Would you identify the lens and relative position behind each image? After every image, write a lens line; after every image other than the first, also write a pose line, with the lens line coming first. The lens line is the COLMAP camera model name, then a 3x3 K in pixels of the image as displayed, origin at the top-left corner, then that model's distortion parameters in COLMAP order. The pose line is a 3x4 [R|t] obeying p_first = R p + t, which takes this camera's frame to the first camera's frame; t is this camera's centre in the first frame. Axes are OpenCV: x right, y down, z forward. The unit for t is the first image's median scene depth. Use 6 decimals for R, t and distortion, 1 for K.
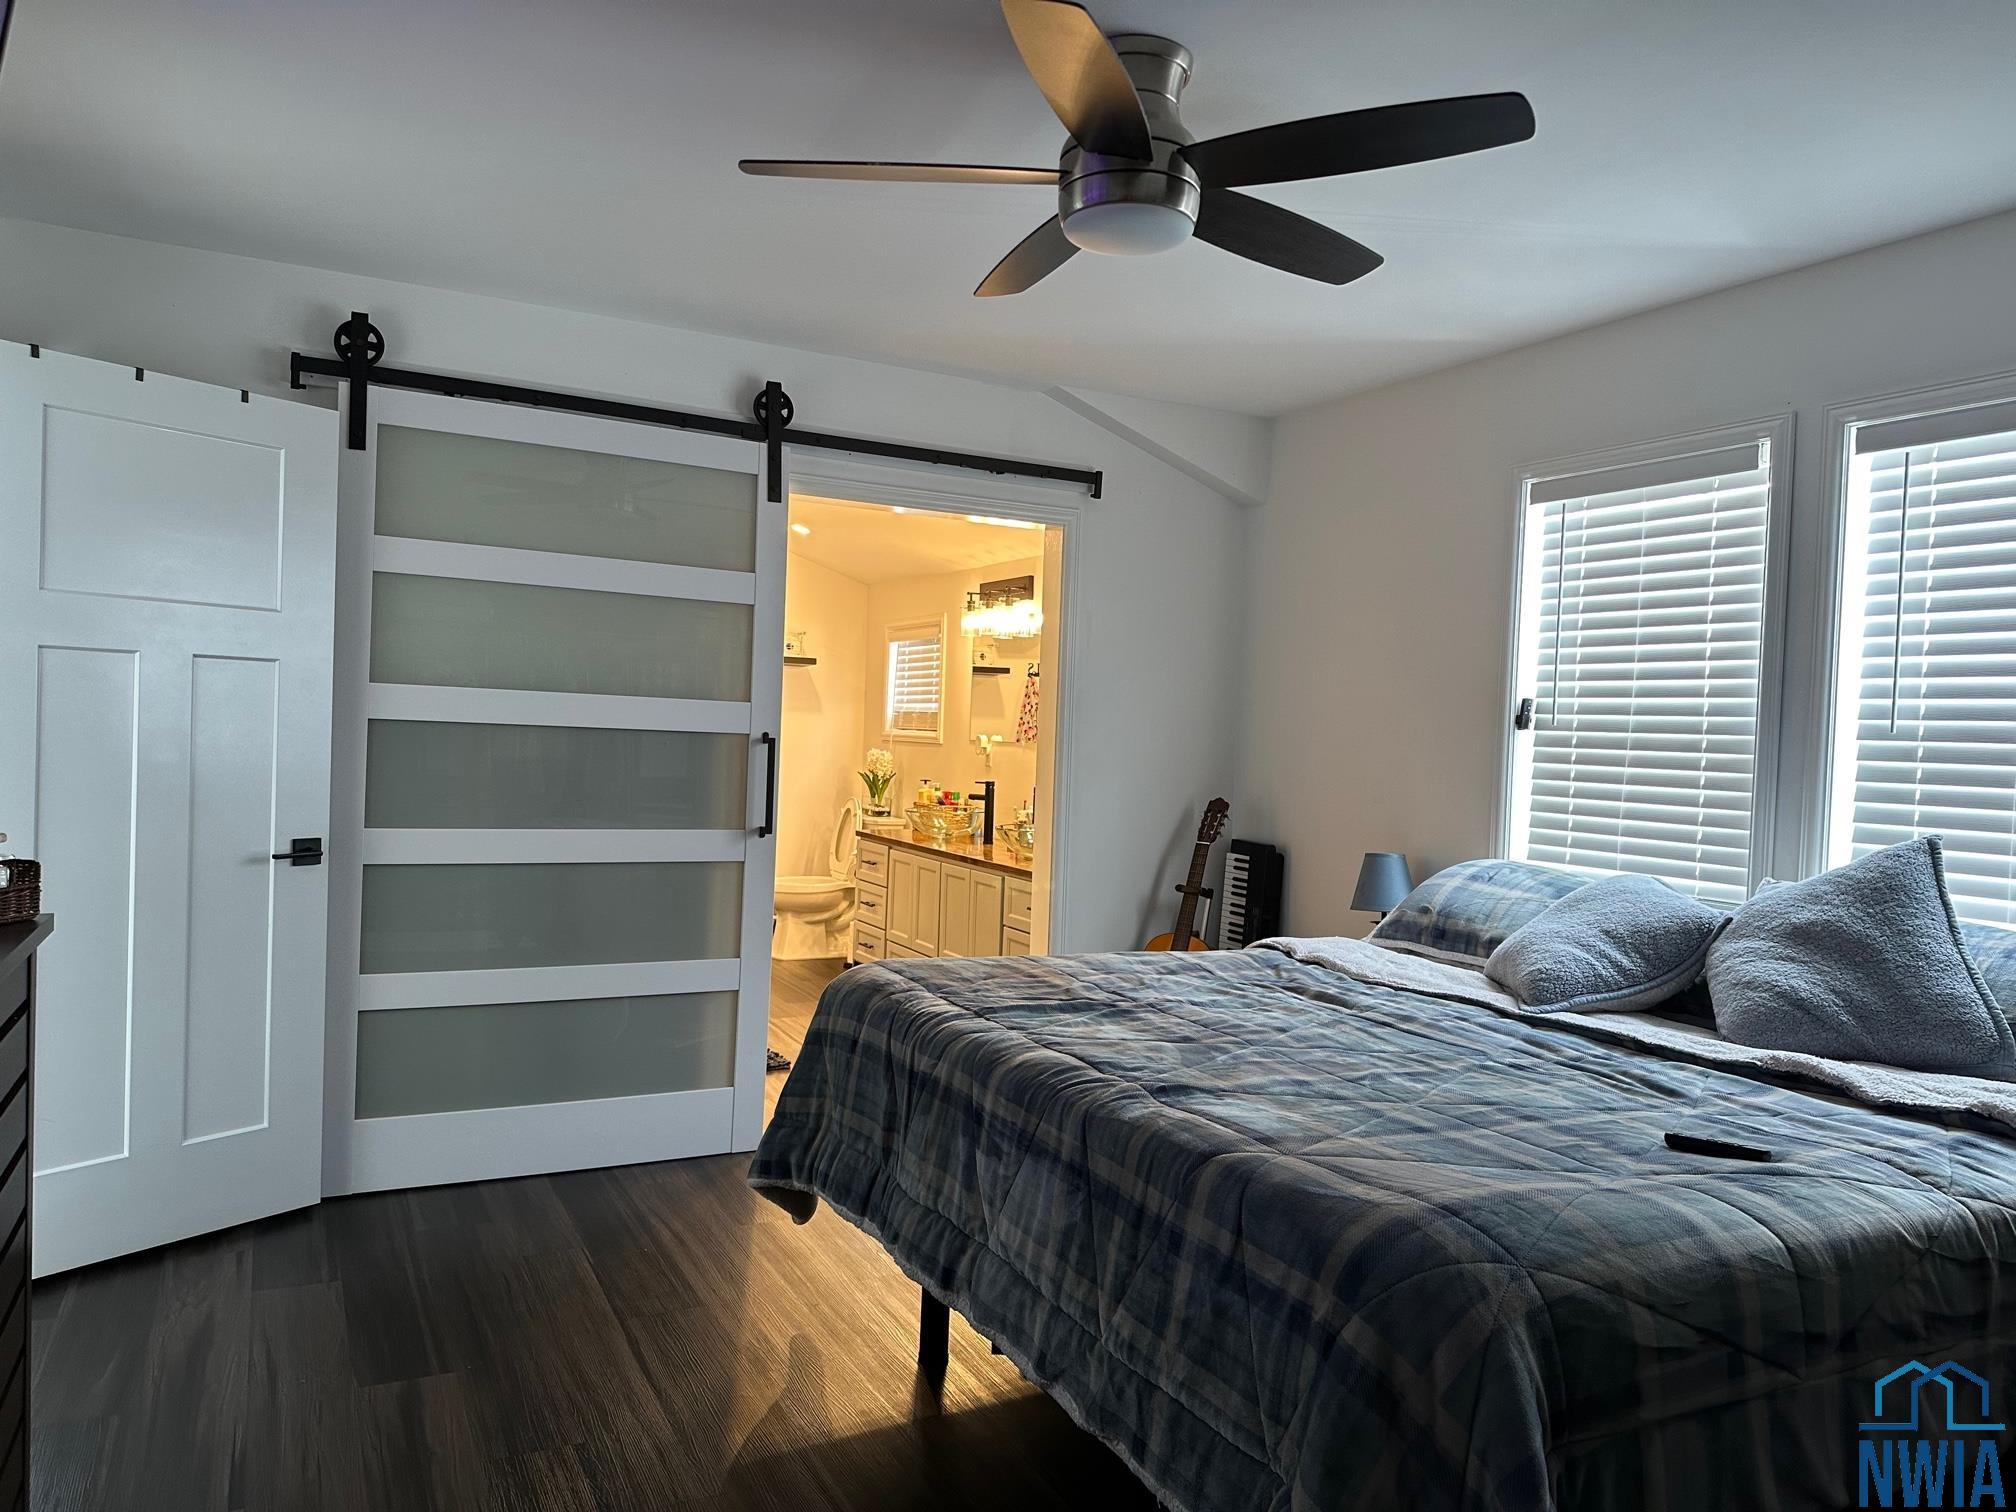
lens RADIAL K [[1419.0, 0, 1011.6], [0, 1419.0, 749.5], [0, 0, 1]] dist [0.055442, -0.067603]
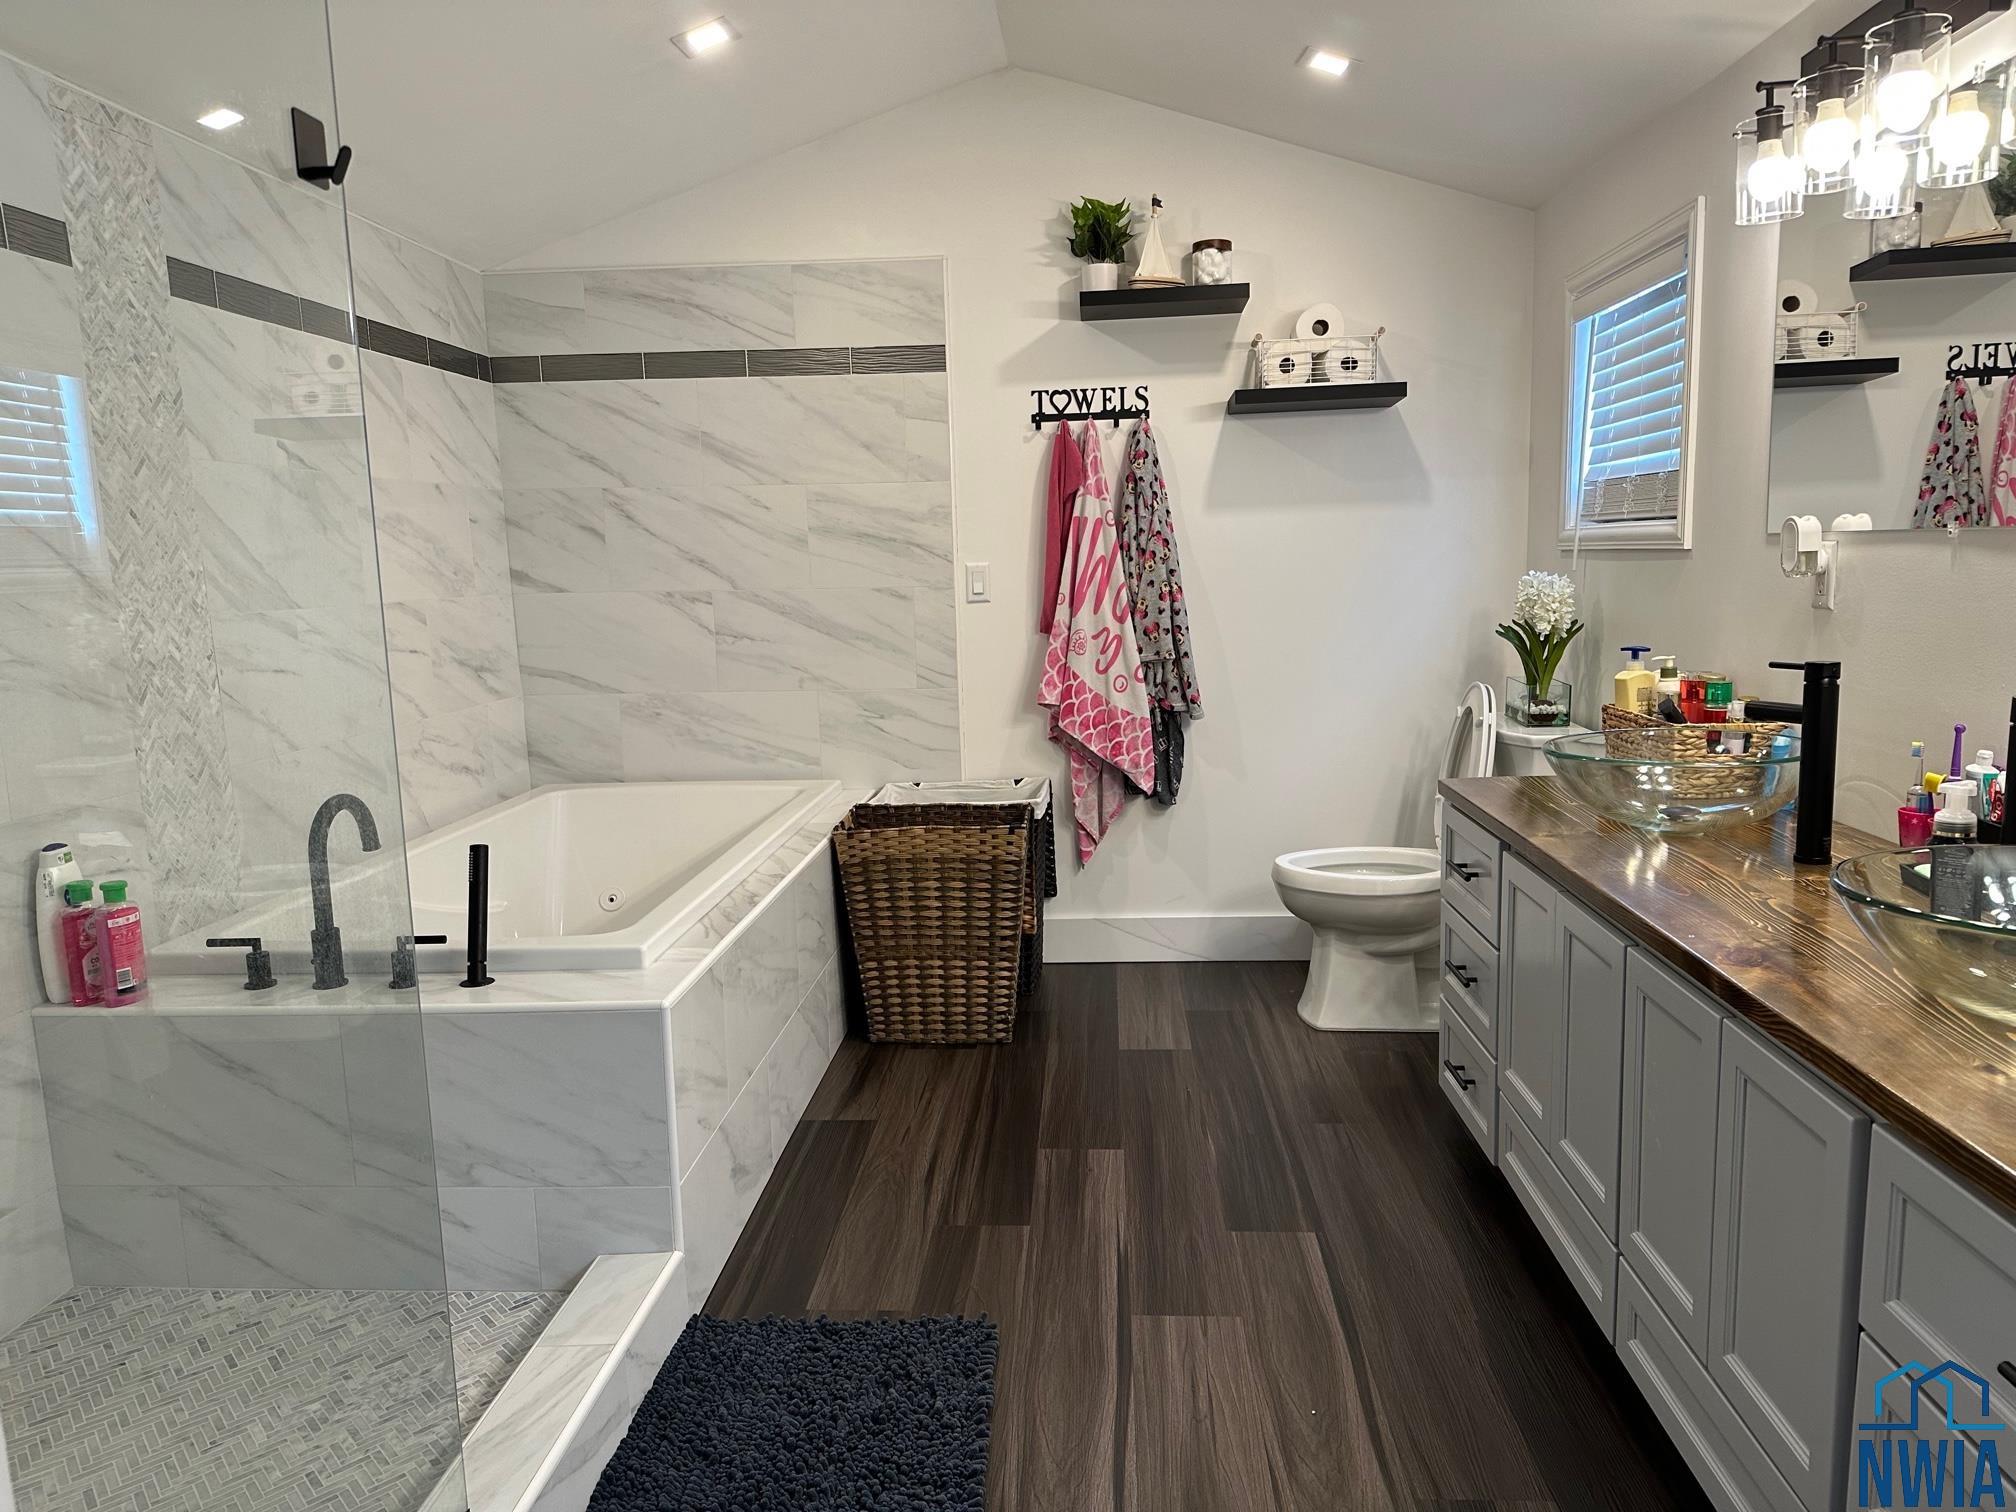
lens RADIAL K [[1419.0, 0, 1001.9], [0, 1419.0, 763.8], [0, 0, 1]] dist [0.055442, -0.067603]
pose [[0.850697, 0.015434, -0.525429, -0.002428], [0.053241, 0.991899, 0.115336, -0.001171], [0.522953, -0.126090, 0.842984, 0.545854]]
